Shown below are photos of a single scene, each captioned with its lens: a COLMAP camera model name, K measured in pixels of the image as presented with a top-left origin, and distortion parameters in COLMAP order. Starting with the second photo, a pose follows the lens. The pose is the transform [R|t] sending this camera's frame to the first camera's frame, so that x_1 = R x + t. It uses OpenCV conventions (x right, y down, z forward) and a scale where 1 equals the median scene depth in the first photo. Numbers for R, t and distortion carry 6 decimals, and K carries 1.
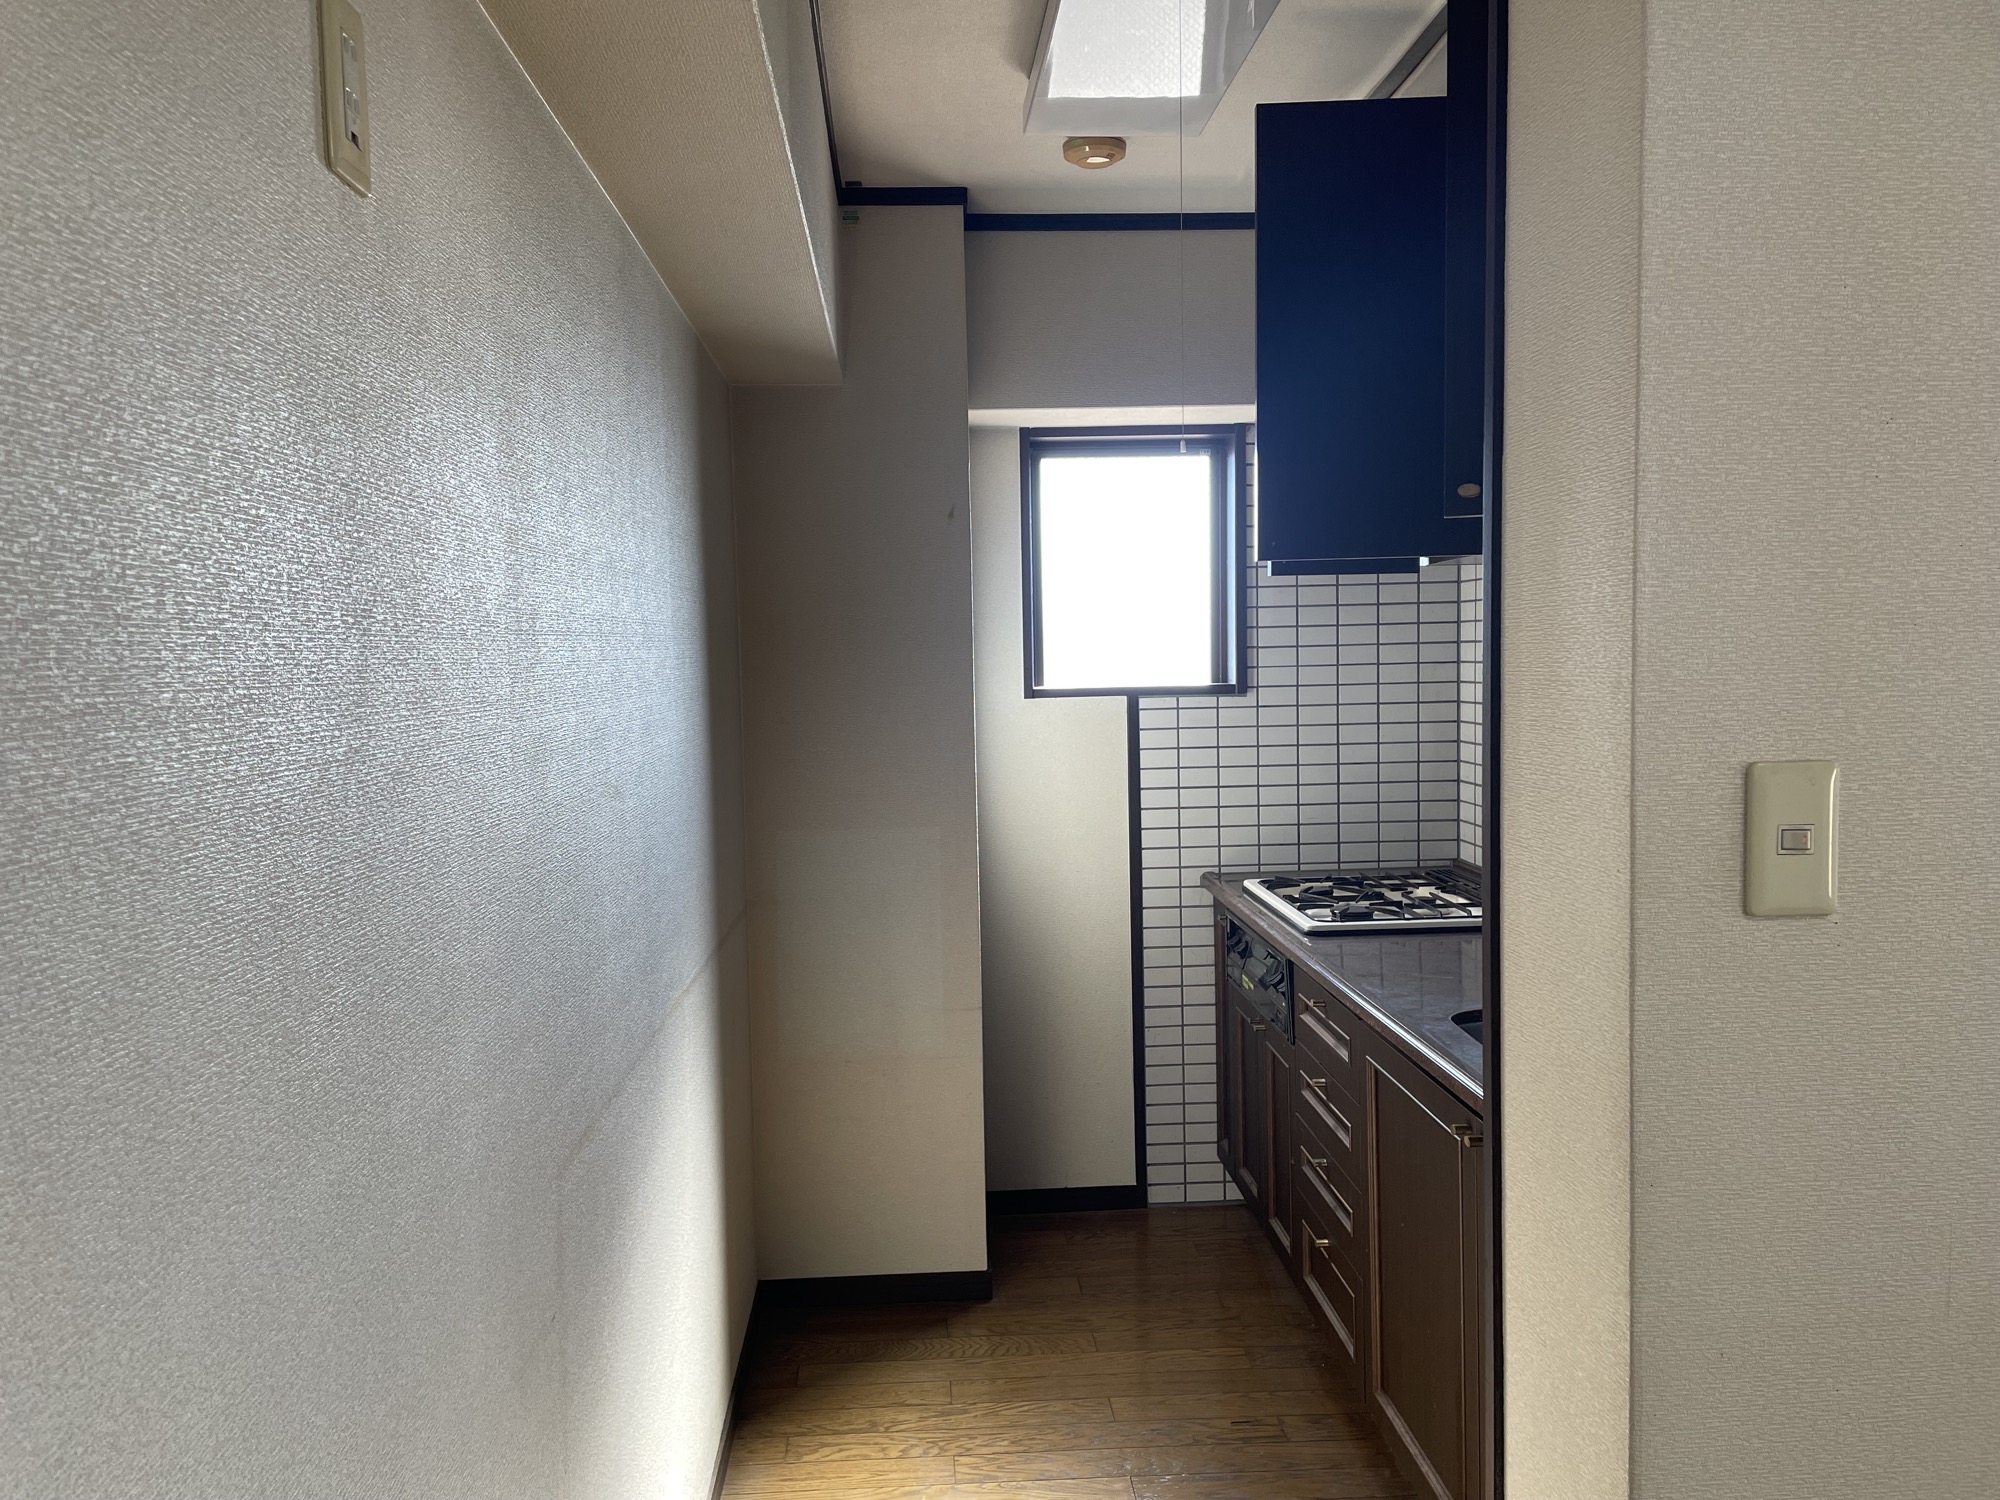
lens RADIAL K [[1513.7, 0, 994.7], [0, 1513.7, 744.2], [0, 0, 1]] dist [0.004015, 0.001966]
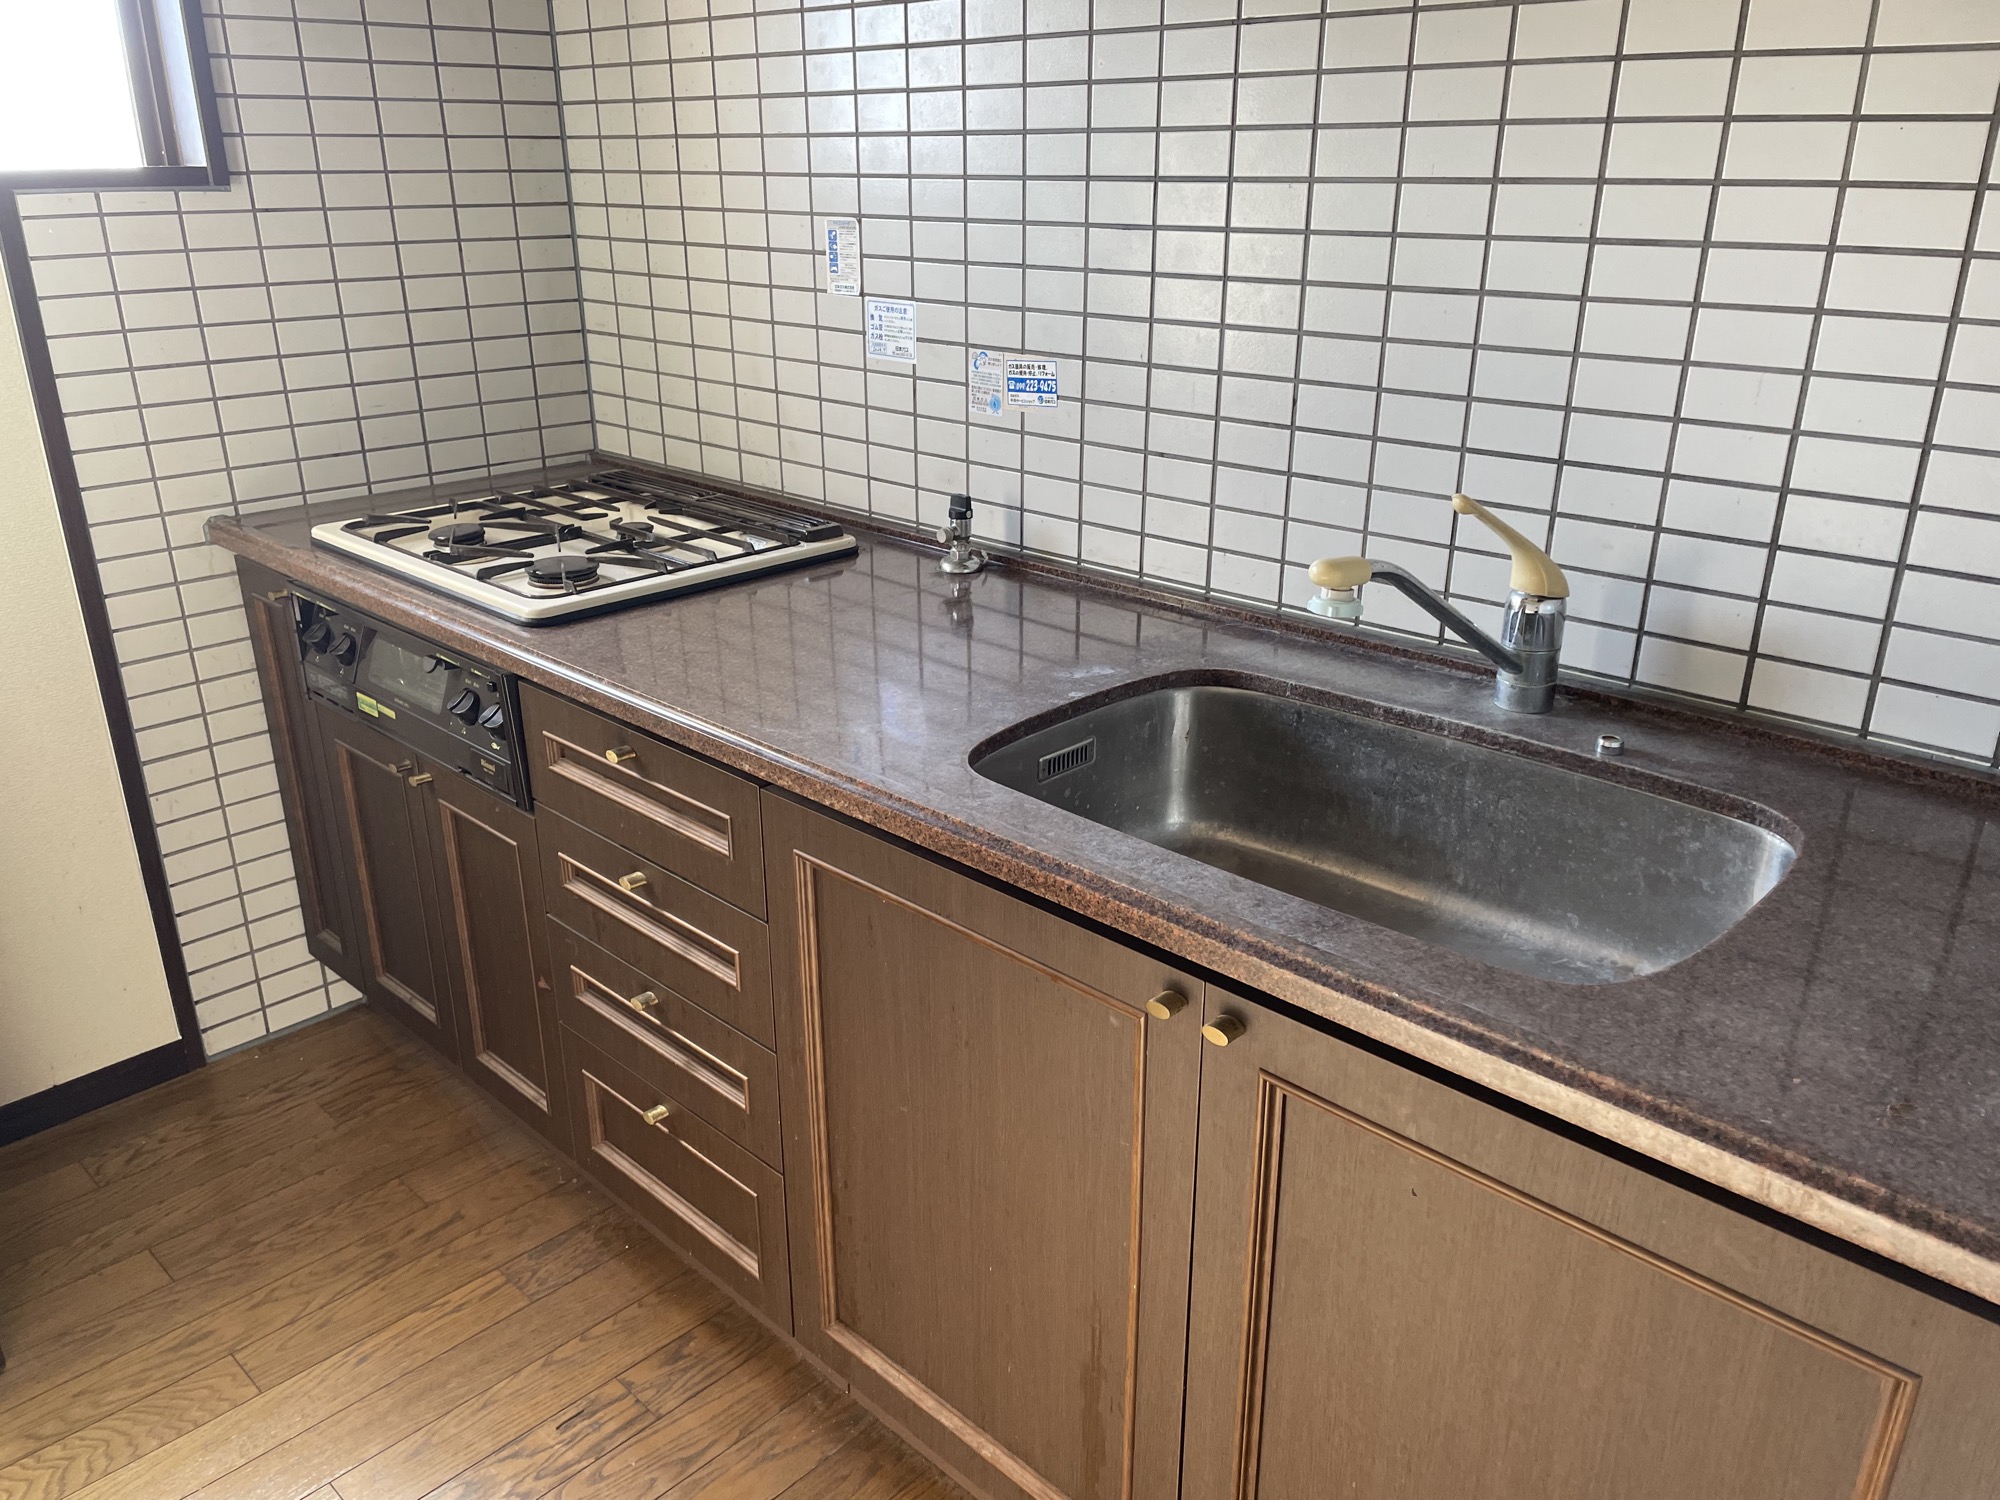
lens RADIAL K [[1499.8, 0, 1002.1], [0, 1499.8, 756.6], [0, 0, 1]] dist [0.090740, -0.112154]
pose [[0.731955, -0.232708, 0.640382, -0.032997], [0.030211, 0.950028, 0.310698, -0.000015], [-0.680683, -0.208070, 0.702408, 0.368519]]
